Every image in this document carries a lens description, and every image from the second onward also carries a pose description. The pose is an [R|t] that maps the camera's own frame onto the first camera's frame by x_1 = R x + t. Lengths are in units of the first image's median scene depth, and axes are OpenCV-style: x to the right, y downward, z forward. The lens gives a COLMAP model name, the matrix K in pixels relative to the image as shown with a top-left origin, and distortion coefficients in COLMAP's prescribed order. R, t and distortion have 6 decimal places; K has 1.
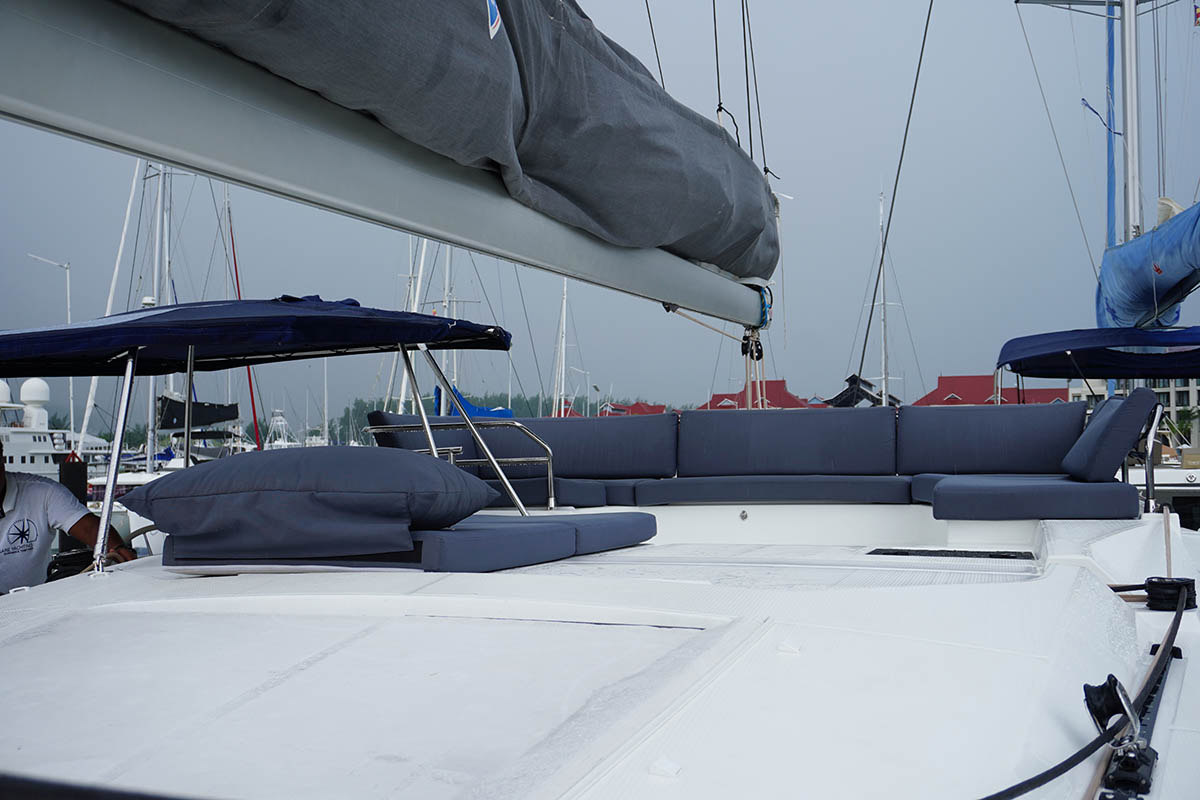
lens RADIAL K [[1422.1, 0, 600.0], [0, 1422.1, 400.0], [0, 0, 1]] dist [-0.012934, -0.004947]
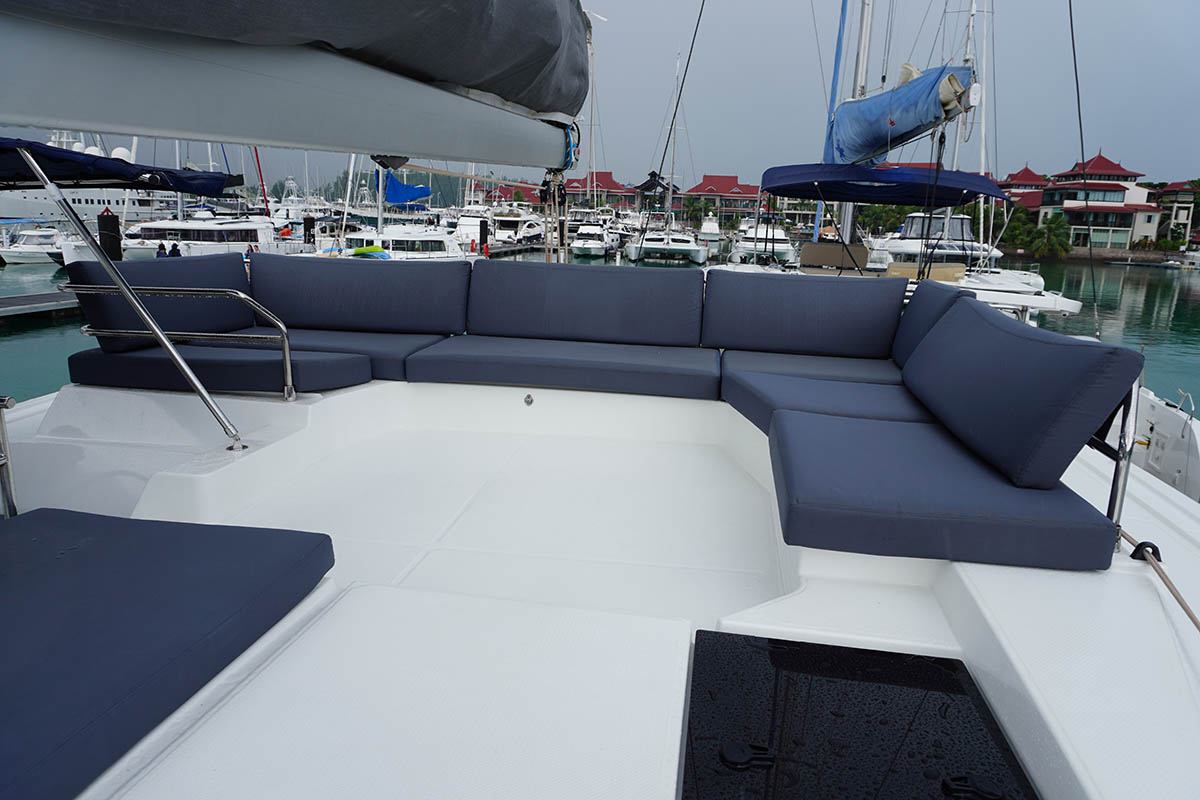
lens RADIAL K [[819.6, 0, 600.0], [0, 819.6, 400.0], [0, 0, 1]] dist [-0.031317, -0.000649]
pose [[0.991668, 0.018334, 0.127505, 0.071671], [-0.050922, 0.964991, 0.257291, -0.044933], [-0.118324, -0.261640, 0.957885, 0.457708]]
